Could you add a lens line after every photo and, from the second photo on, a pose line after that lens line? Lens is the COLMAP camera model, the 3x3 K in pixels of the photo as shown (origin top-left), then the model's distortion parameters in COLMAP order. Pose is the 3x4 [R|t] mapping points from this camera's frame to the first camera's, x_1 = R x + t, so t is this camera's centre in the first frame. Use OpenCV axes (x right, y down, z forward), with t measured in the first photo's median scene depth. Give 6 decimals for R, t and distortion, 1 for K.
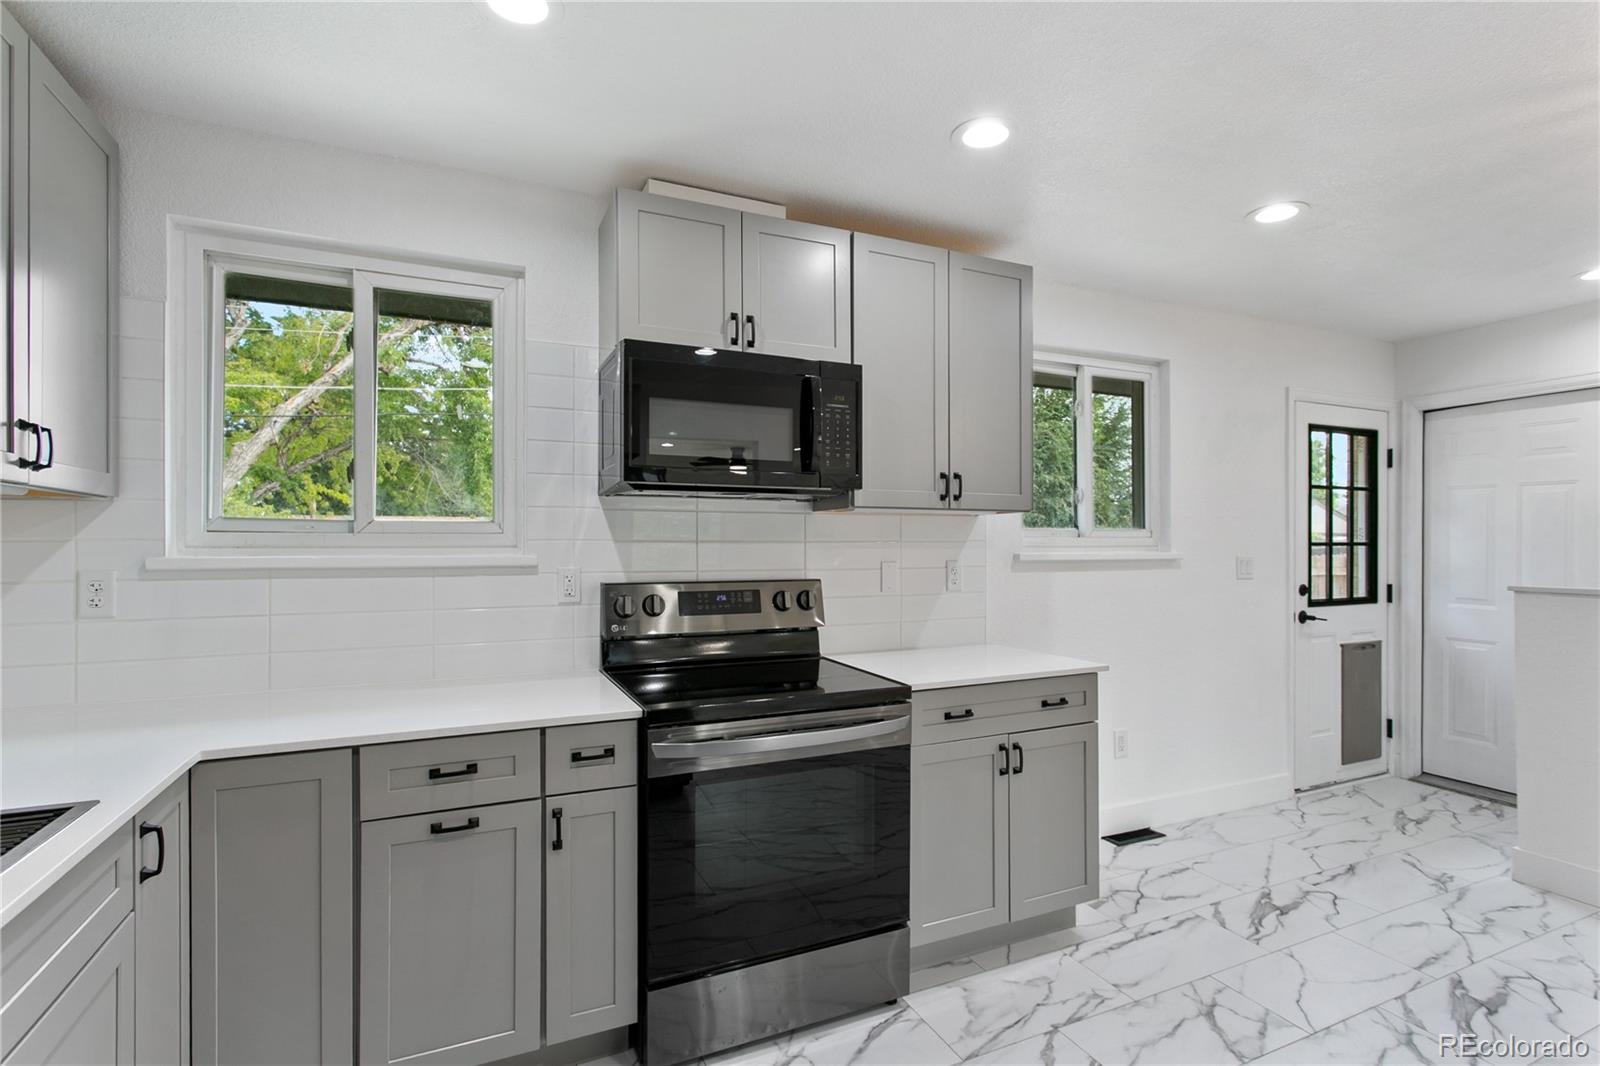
lens RADIAL K [[763.4, 0, 812.0], [0, 763.4, 541.8], [0, 0, 1]] dist [-0.005941, -0.000261]
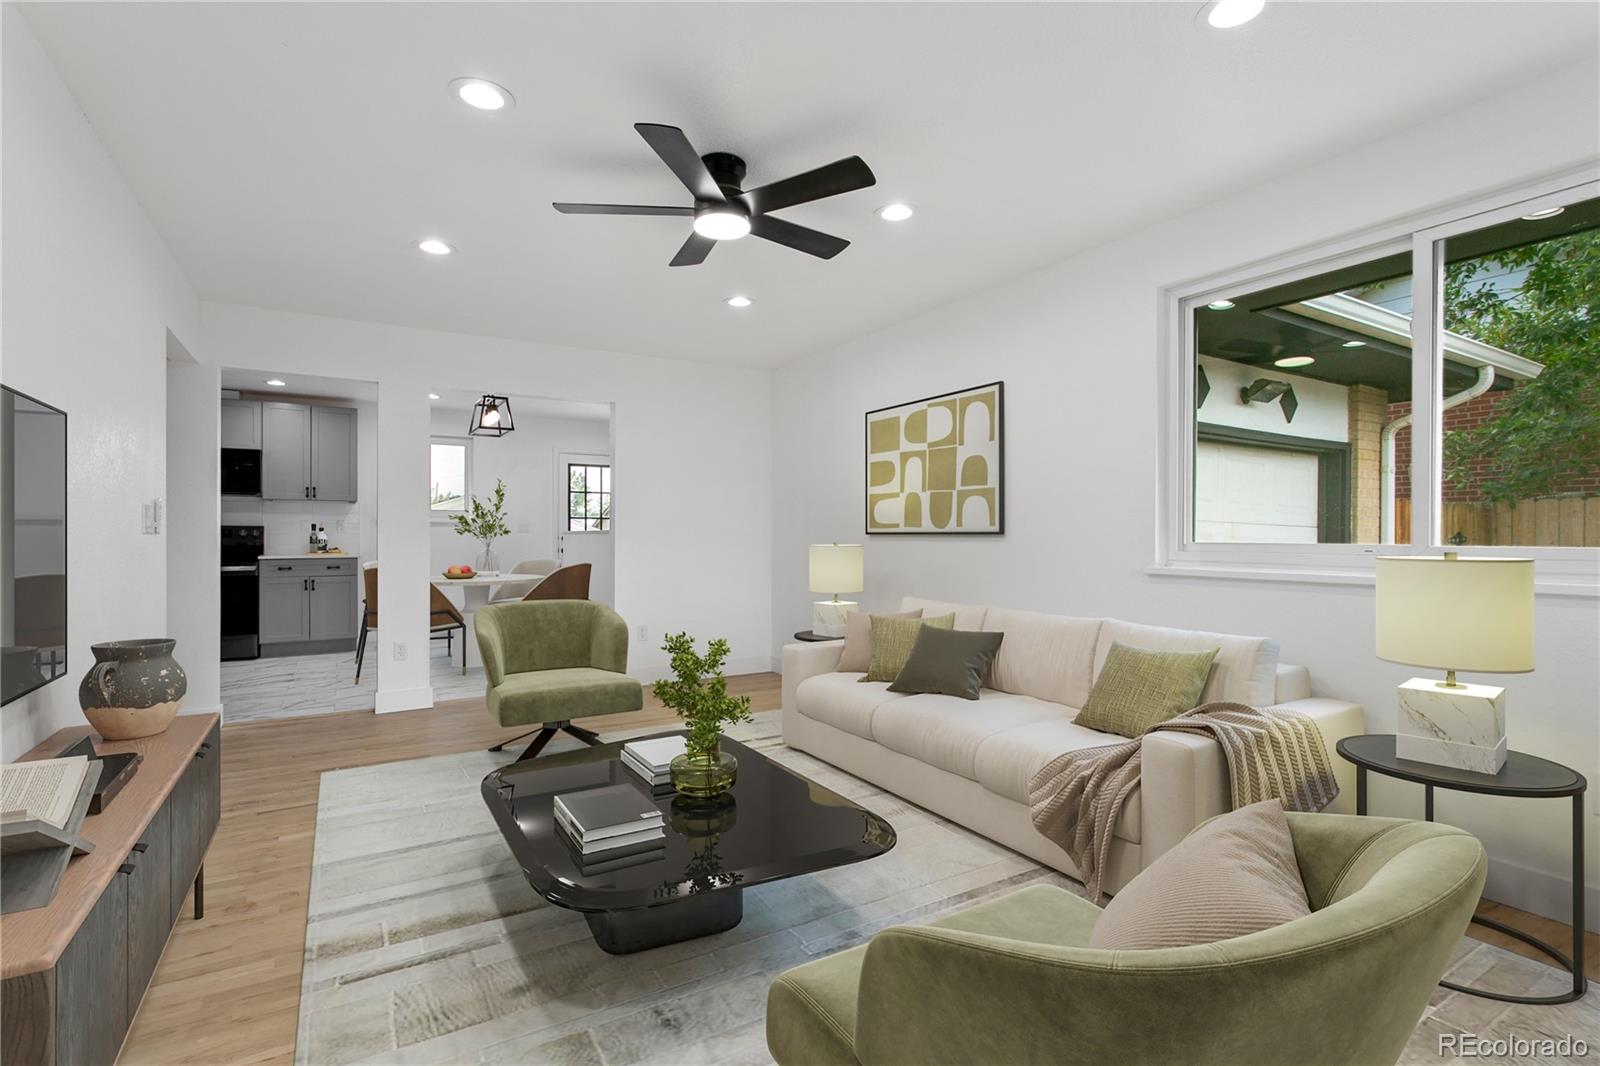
lens RADIAL K [[763.4, 0, 802.4], [0, 763.4, 530.4], [0, 0, 1]] dist [-0.005941, -0.000261]
pose [[0.994513, 0.004438, 0.104524, 1.242640], [-0.004137, 0.999987, -0.003097, 0.049978], [-0.104536, 0.002648, 0.994518, -1.436093]]
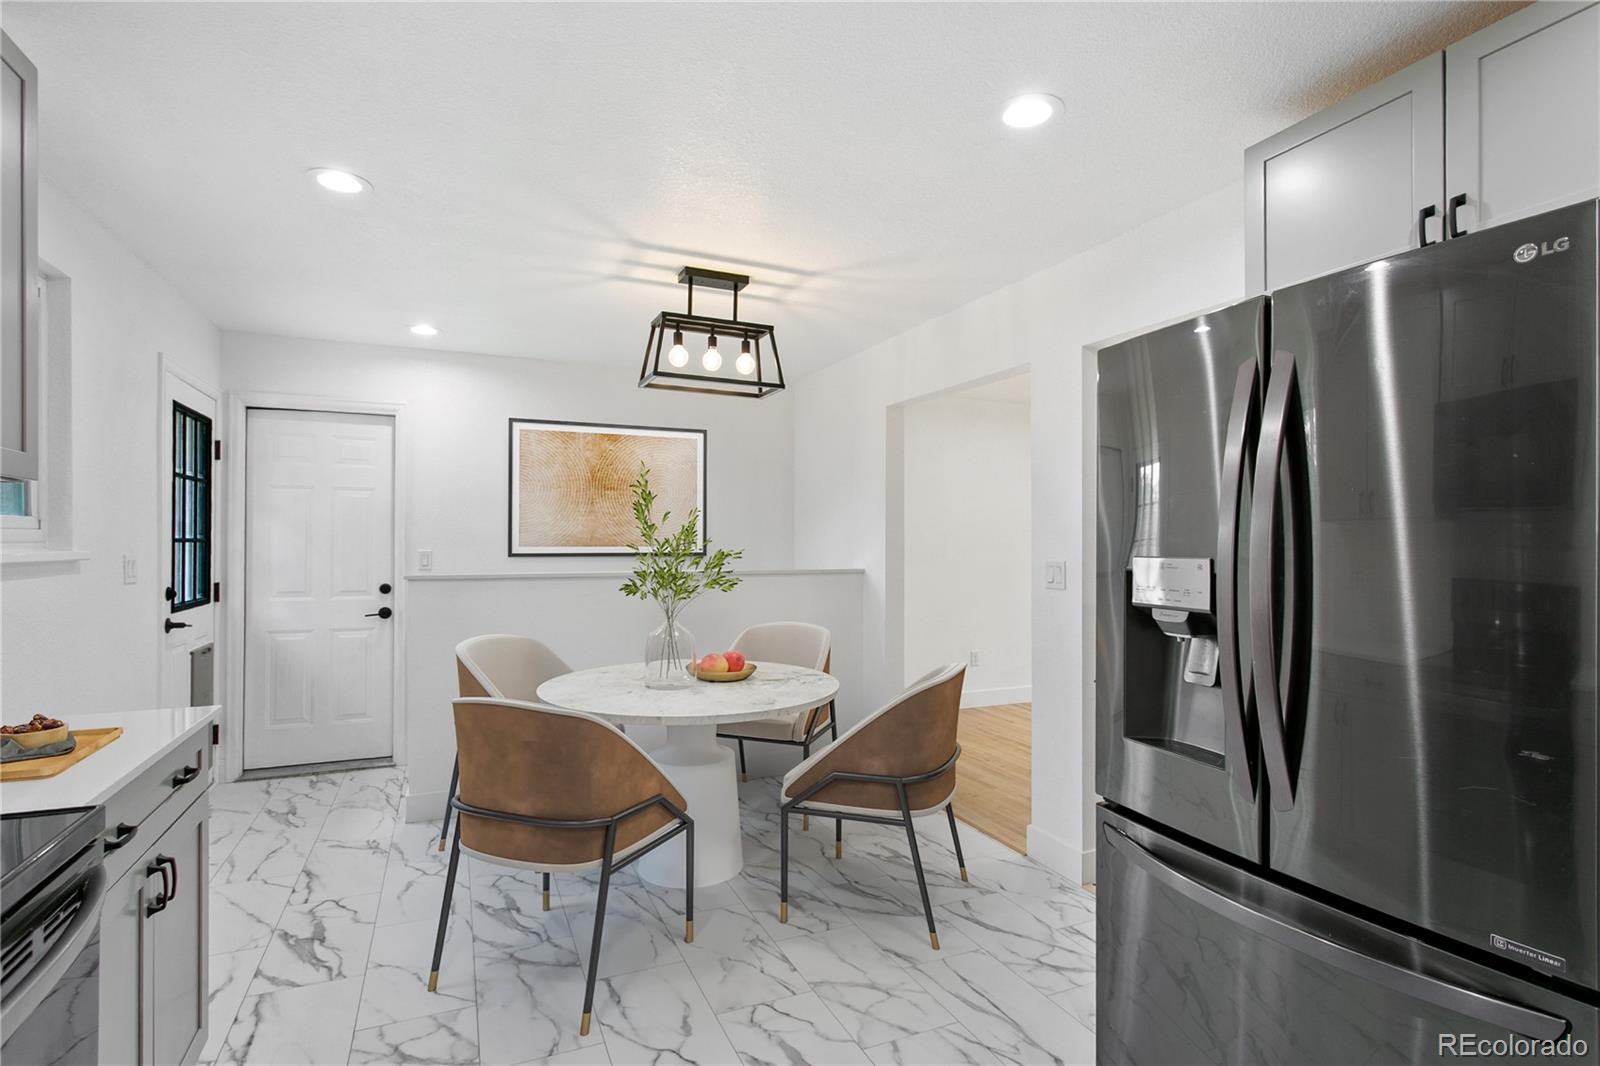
lens RADIAL K [[763.4, 0, 815.2], [0, 763.4, 536.1], [0, 0, 1]] dist [-0.005941, -0.000261]
pose [[0.010451, 0.008364, 0.999910, -0.226465], [-0.002660, 0.999962, -0.008337, 0.004331], [-0.999942, -0.002572, 0.010473, 0.299726]]
